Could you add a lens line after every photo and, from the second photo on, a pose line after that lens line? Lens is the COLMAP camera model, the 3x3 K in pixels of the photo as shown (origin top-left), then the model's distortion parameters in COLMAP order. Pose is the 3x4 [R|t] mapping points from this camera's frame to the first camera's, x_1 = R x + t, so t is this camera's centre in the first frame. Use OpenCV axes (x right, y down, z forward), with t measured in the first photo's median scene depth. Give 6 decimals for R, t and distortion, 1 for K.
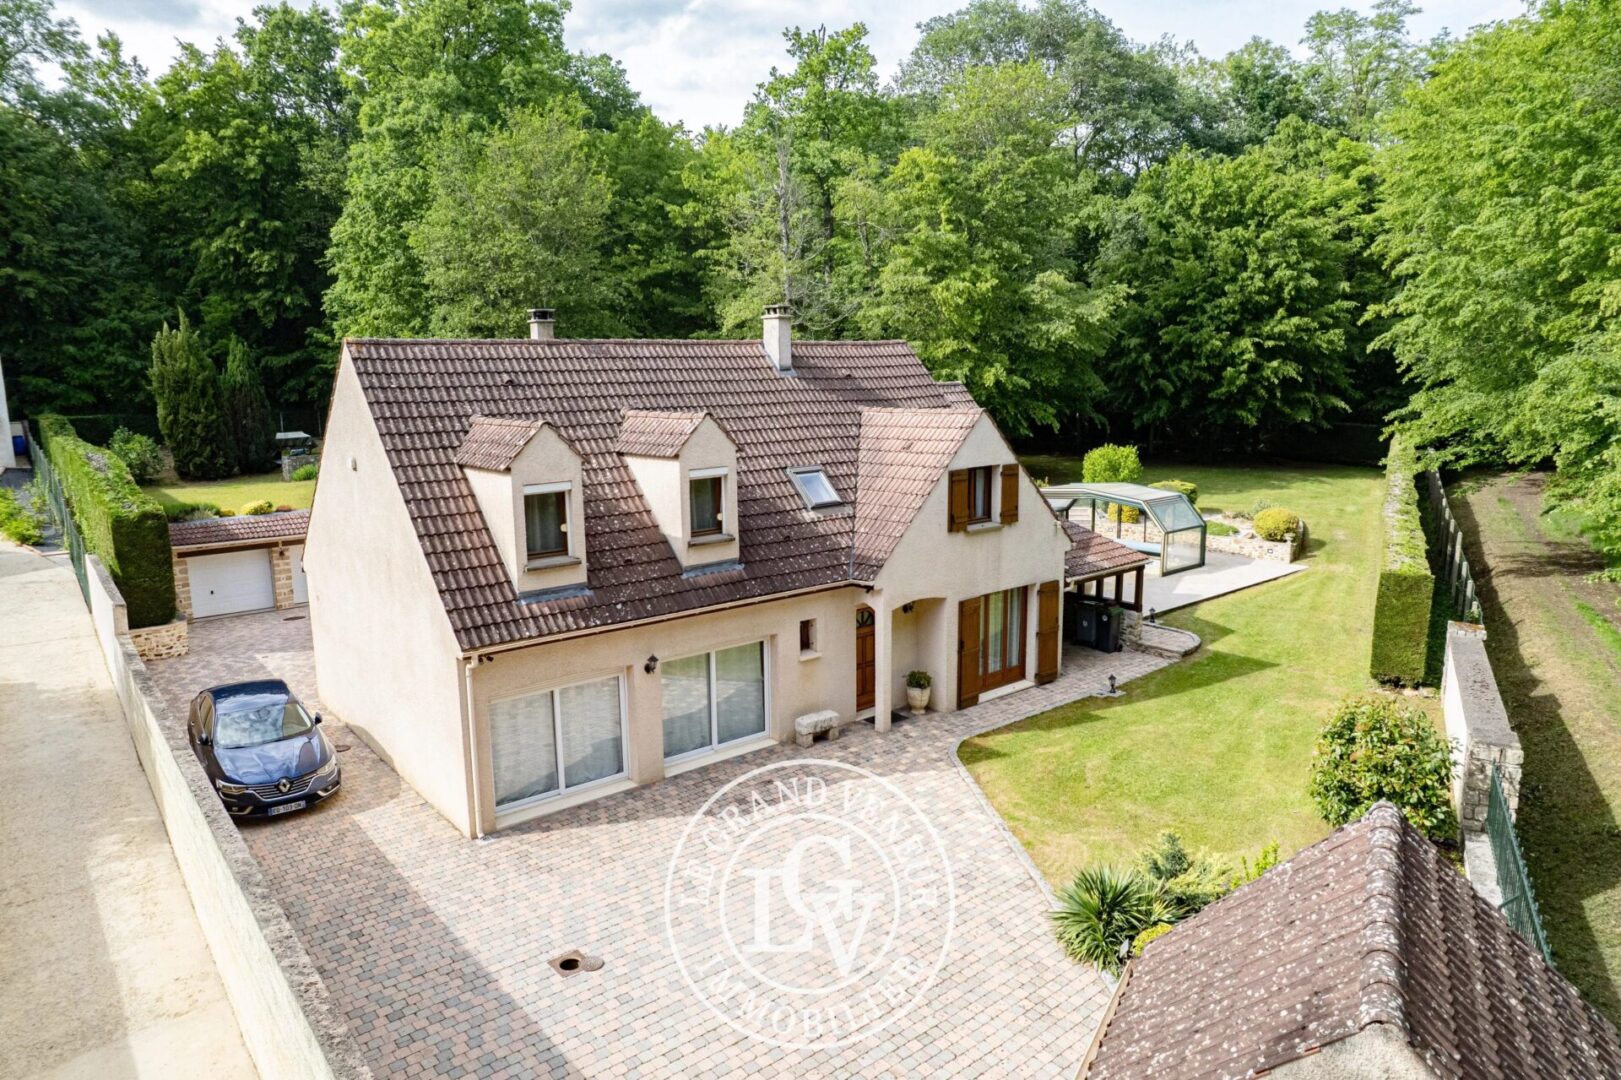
lens RADIAL K [[1037.0, 0, 810.5], [0, 1037.0, 540.0], [0, 0, 1]] dist [-0.073444, 0.066344]
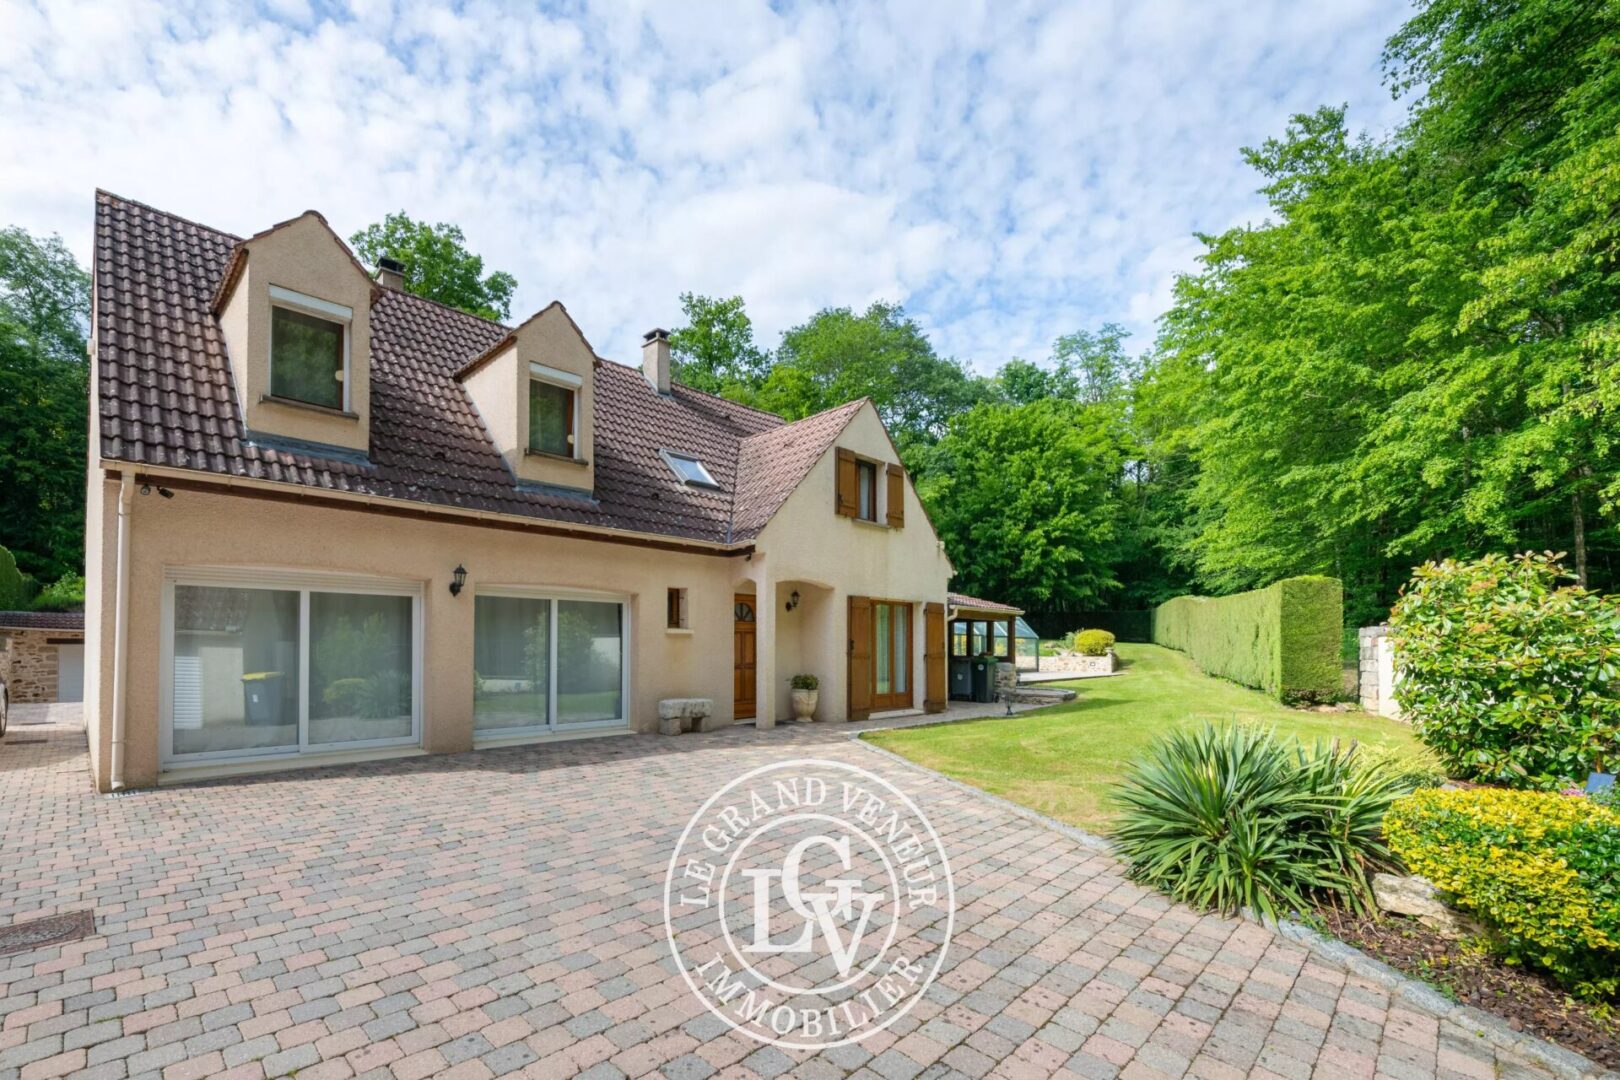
lens RADIAL K [[825.0, 0, 764.2], [0, 825.0, 540.0], [0, 0, 1]] dist [0.000848, 0.002129]
pose [[0.996714, 0.012433, 0.080048, 0.010625], [0.002895, 0.982053, -0.188583, 0.130013], [-0.080956, 0.188195, 0.978789, 0.253916]]
